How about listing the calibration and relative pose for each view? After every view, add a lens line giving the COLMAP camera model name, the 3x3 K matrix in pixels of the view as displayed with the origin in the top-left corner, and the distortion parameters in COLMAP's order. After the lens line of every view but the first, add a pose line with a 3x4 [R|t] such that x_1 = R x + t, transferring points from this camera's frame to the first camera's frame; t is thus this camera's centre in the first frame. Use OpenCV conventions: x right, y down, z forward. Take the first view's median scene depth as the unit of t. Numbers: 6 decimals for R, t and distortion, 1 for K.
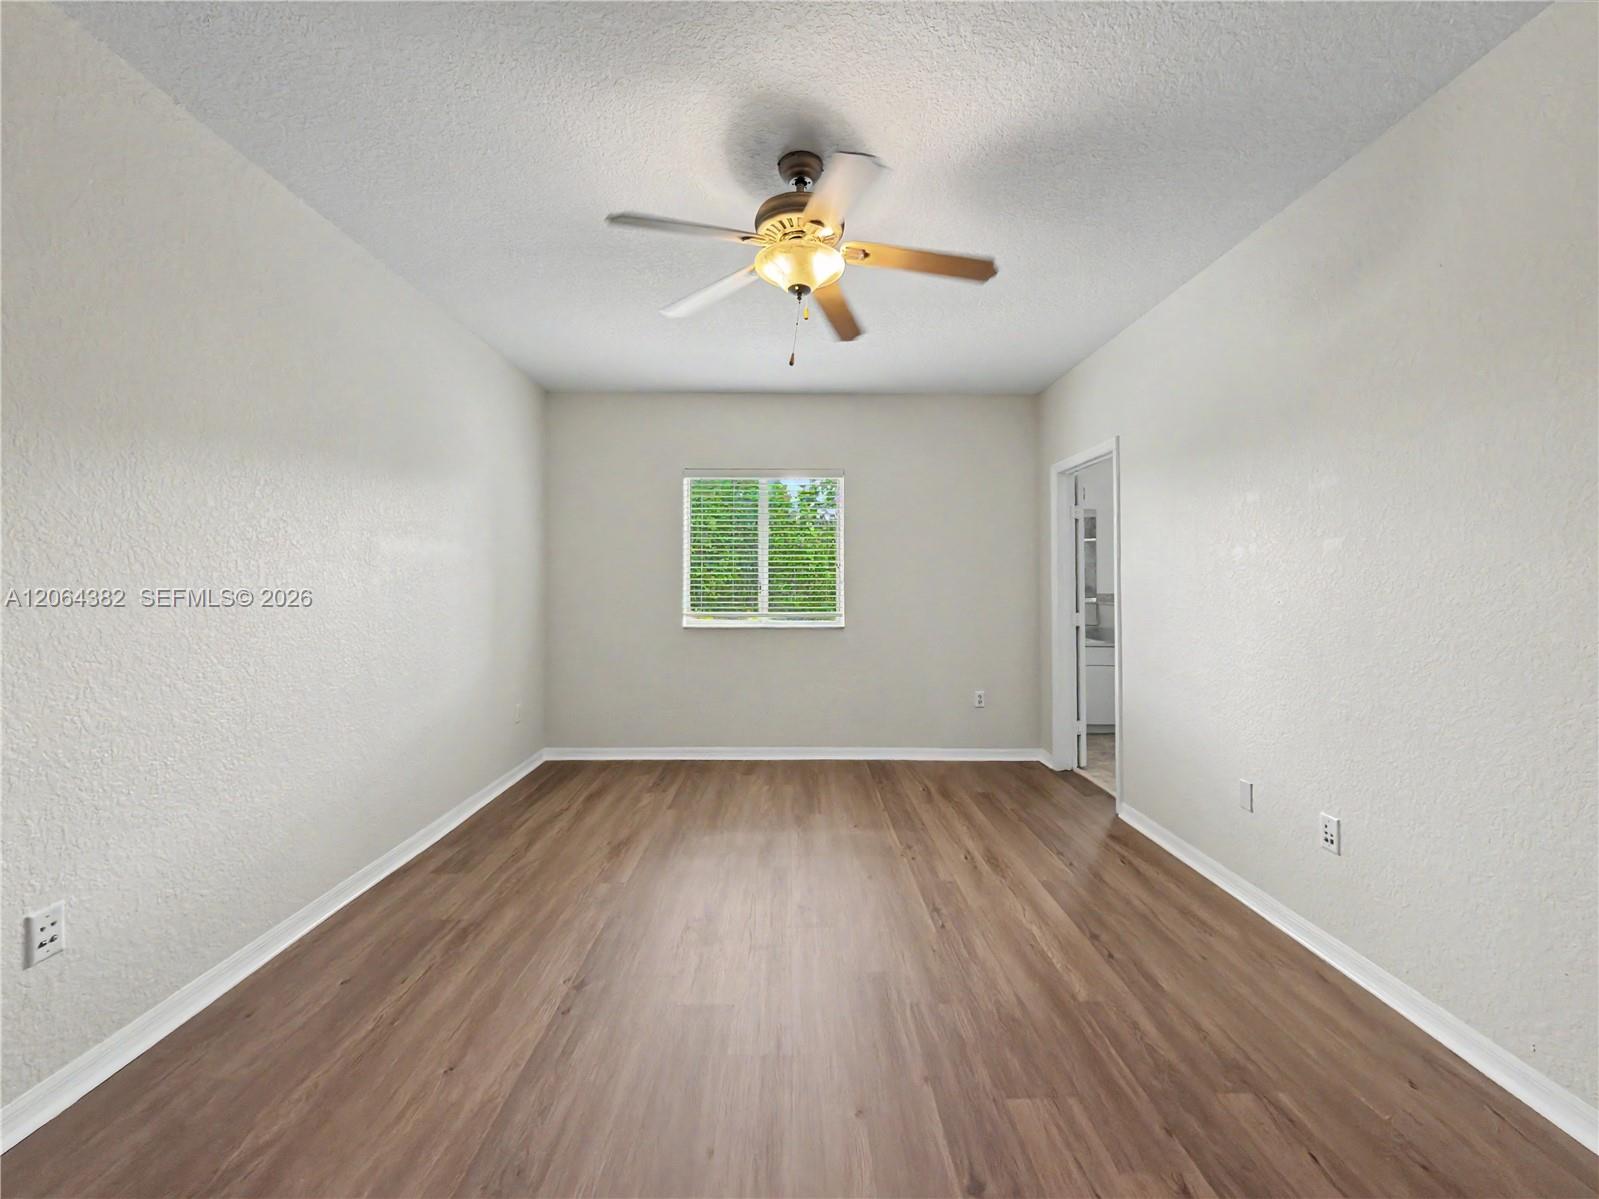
lens RADIAL K [[664.3, 0, 804.1], [0, 664.3, 579.0], [0, 0, 1]] dist [0.001047, 0.000224]
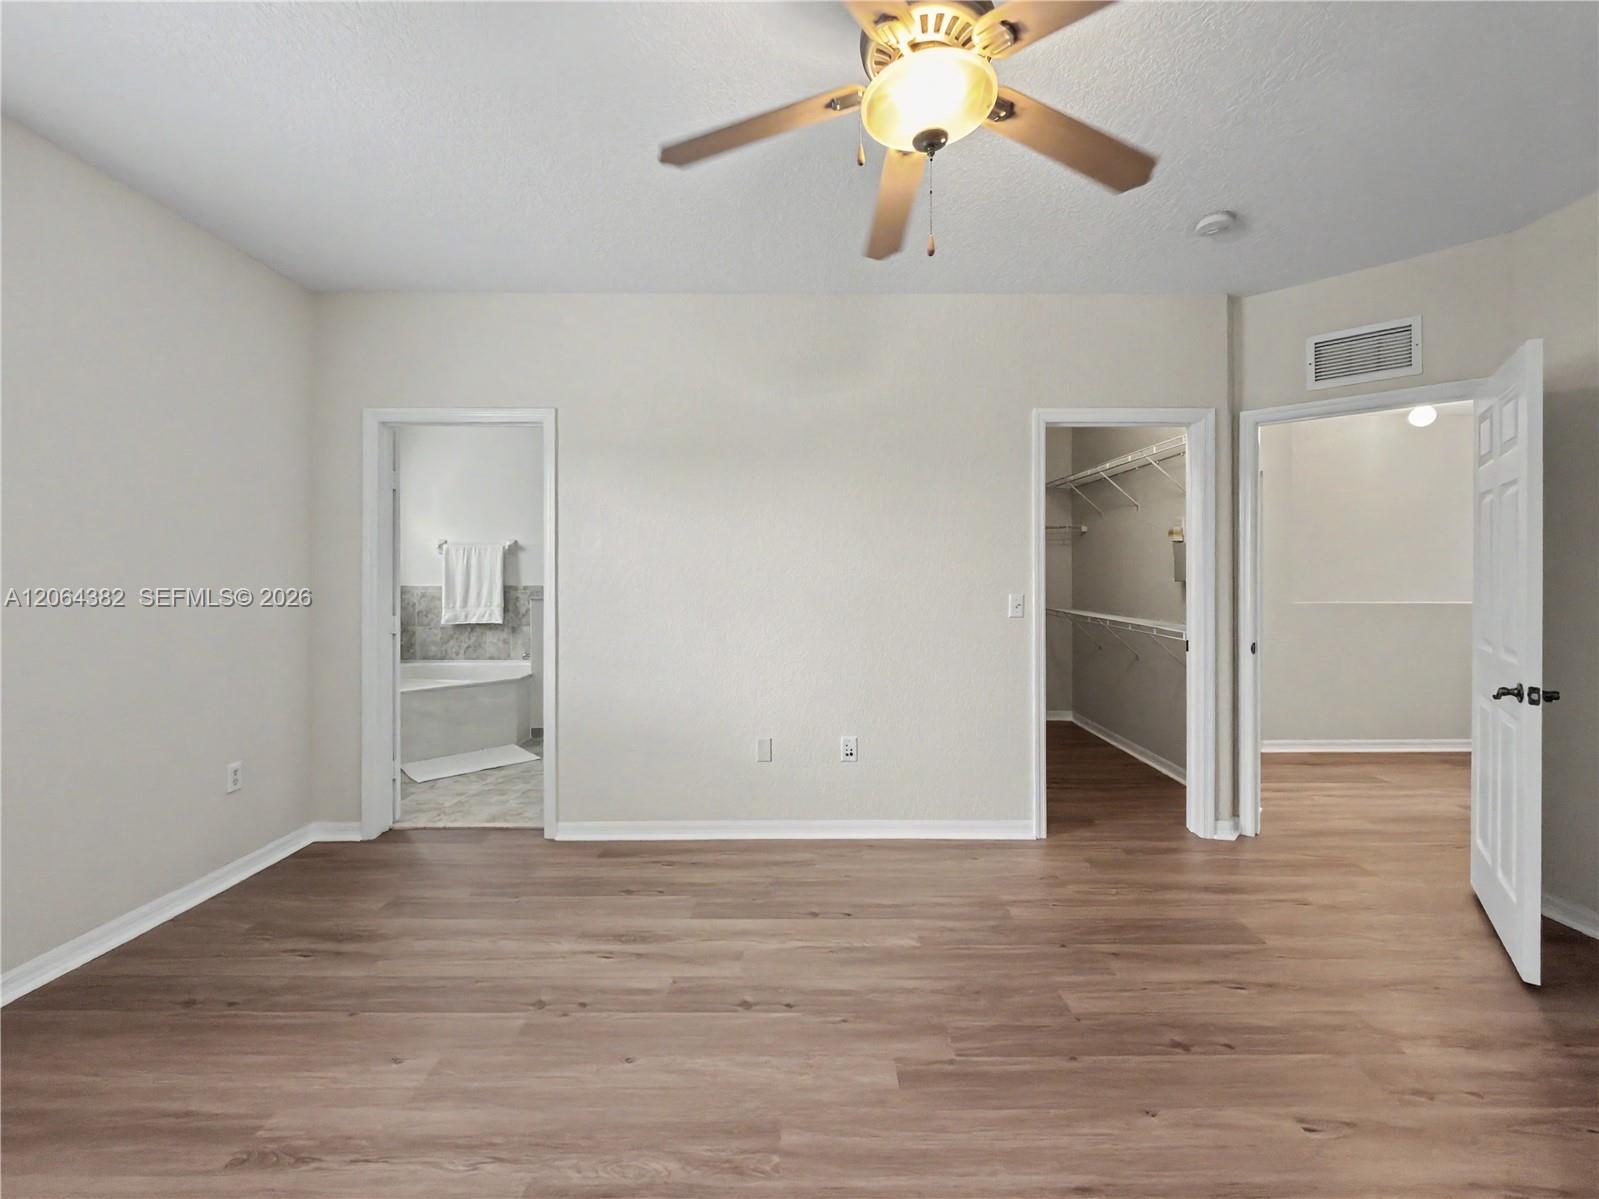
lens RADIAL K [[664.3, 0, 804.1], [0, 664.3, 579.0], [0, 0, 1]] dist [0.001047, 0.000224]
pose [[0.021838, -0.004357, 0.999752, -0.541837], [-0.005053, 0.999977, 0.004468, 0.008194], [-0.999749, -0.005149, 0.021816, 0.897631]]
